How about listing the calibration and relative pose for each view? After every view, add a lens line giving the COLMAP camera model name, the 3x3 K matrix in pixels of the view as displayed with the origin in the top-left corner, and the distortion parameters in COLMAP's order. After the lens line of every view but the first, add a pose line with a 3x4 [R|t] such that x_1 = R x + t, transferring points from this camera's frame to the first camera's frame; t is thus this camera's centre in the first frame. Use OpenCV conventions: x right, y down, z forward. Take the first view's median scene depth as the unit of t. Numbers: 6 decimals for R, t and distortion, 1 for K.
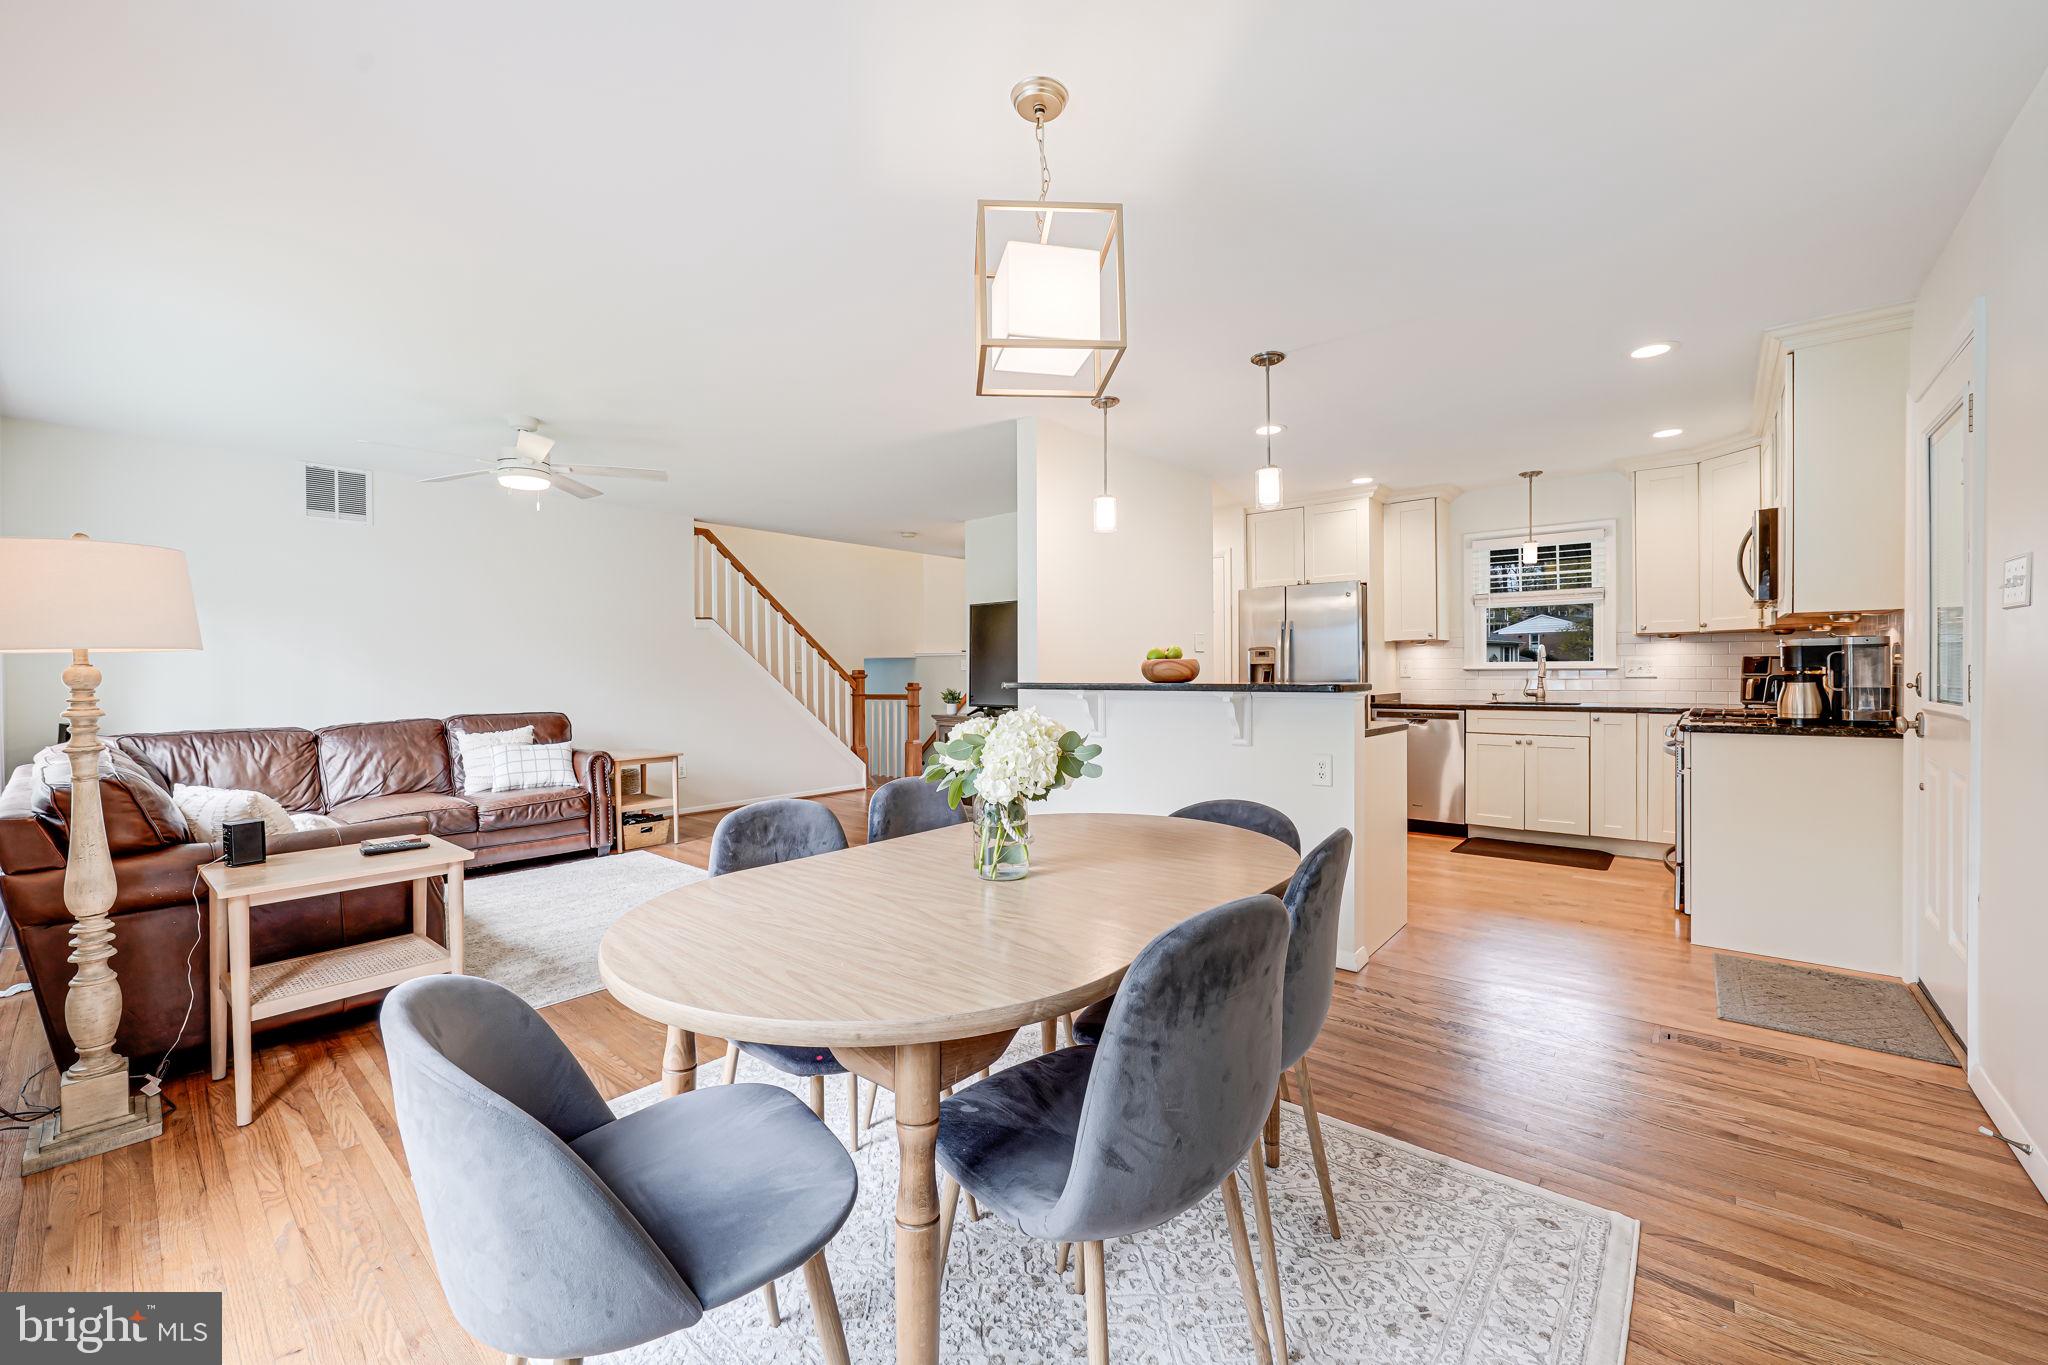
lens RADIAL K [[819.9, 0, 1013.2], [0, 819.9, 672.0], [0, 0, 1]] dist [-0.002160, 0.000007]
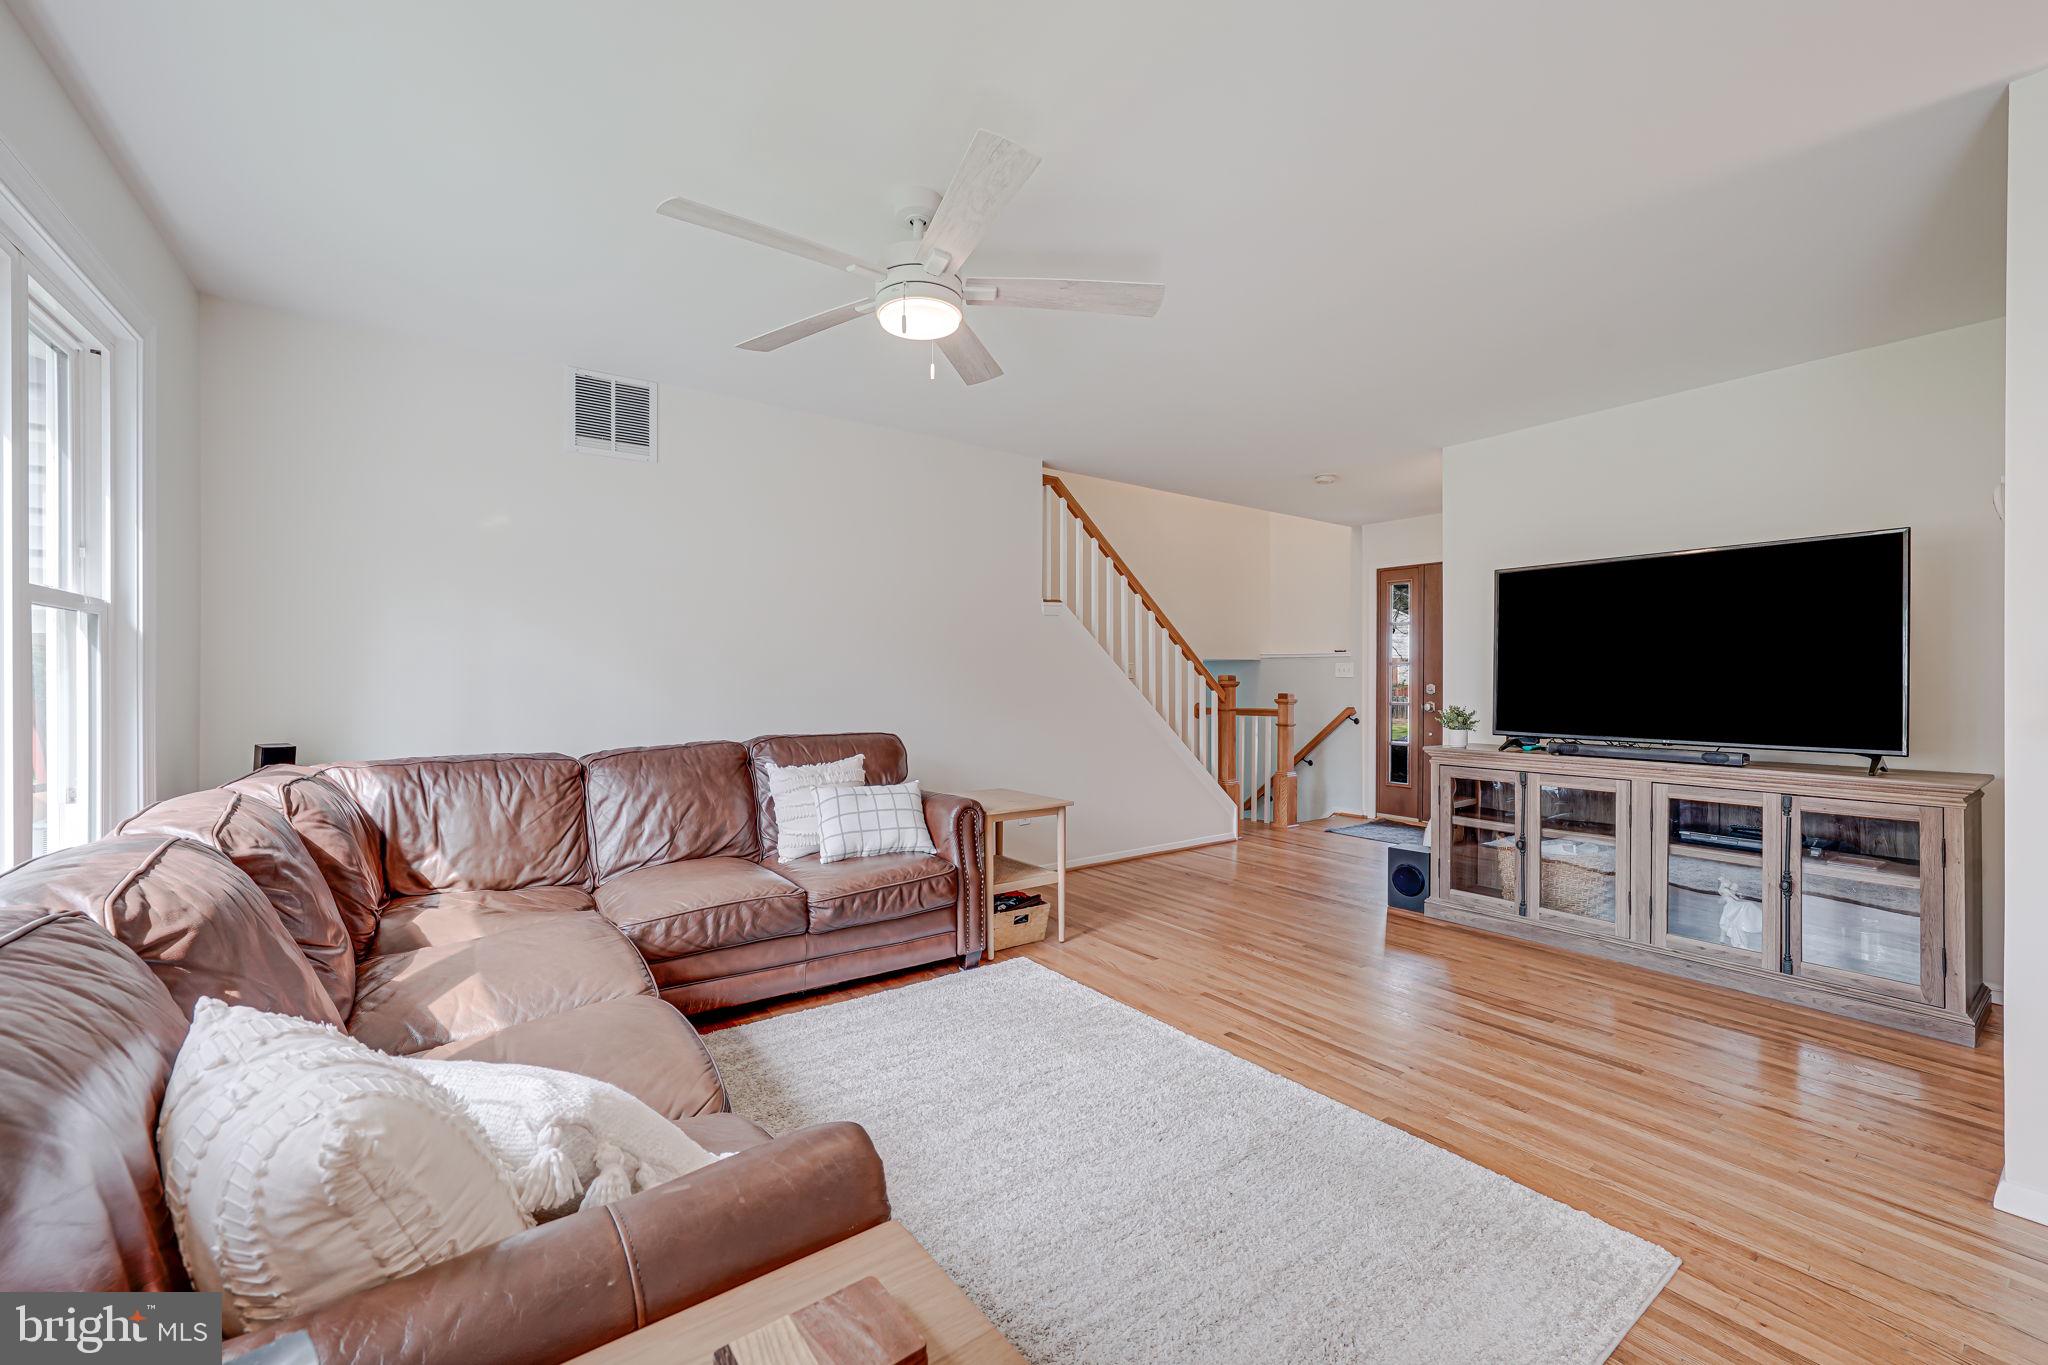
lens RADIAL K [[825.1, 0, 1025.2], [0, 825.1, 675.0], [0, 0, 1]] dist [-0.013169, -0.000068]
pose [[0.976237, 0.010082, -0.216472, -0.332192], [-0.010672, 0.999942, -0.001556, 0.000482], [0.216444, 0.003830, 0.976288, 0.396329]]
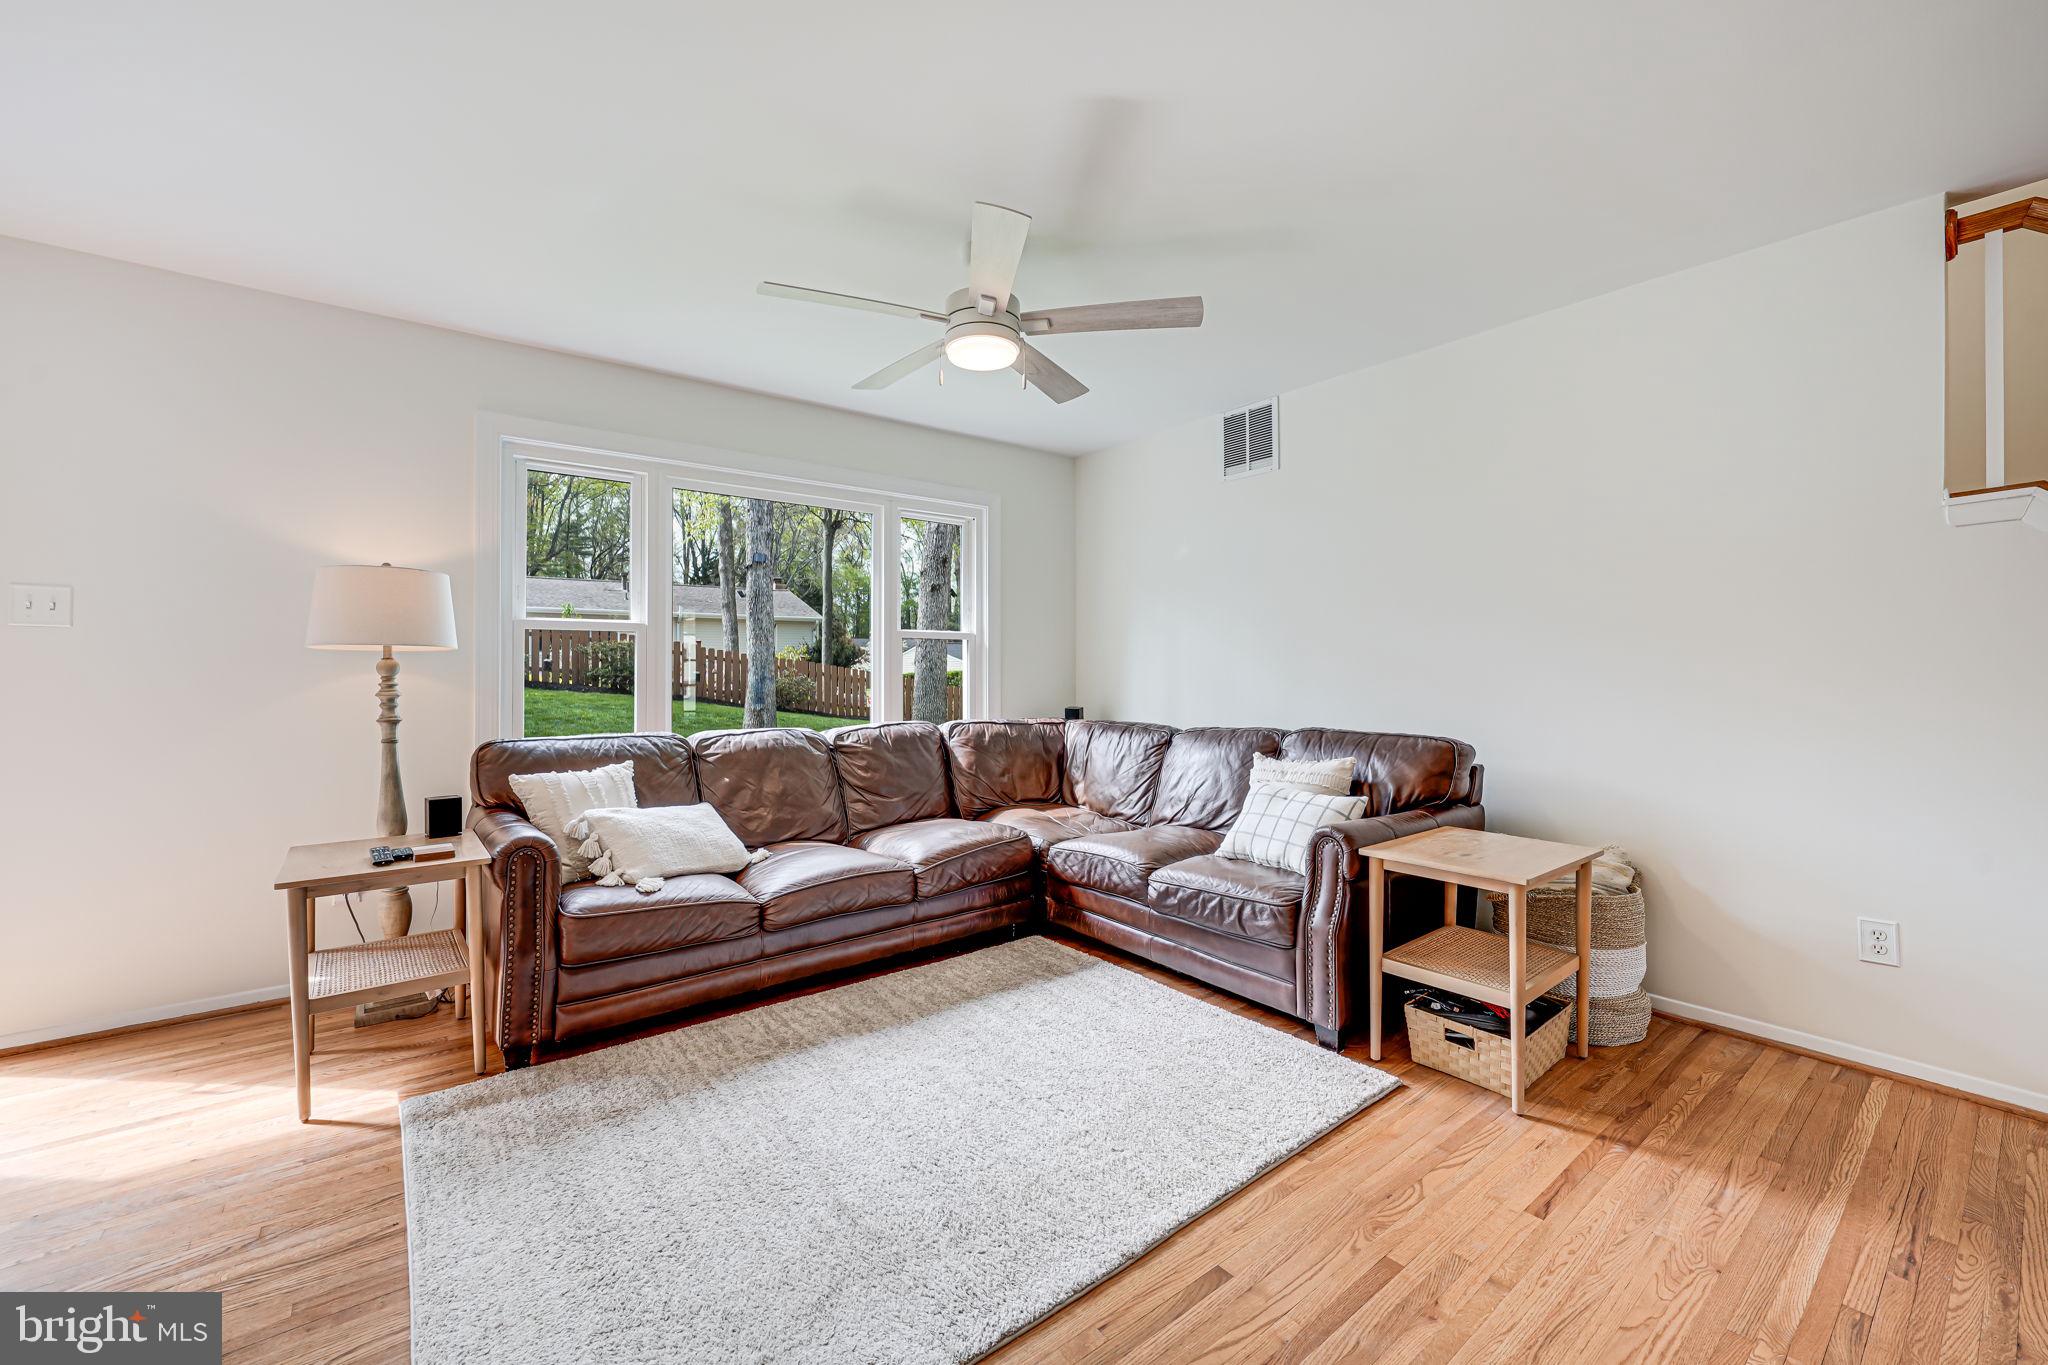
lens RADIAL K [[823.2, 0, 1025.5], [0, 823.2, 660.6], [0, 0, 1]] dist [-0.001196, -0.000135]
pose [[-0.186266, 0.000544, -0.982499, 0.007722], [0.006473, 0.999979, -0.000673, -0.002203], [0.982478, -0.006485, -0.186266, 0.938032]]
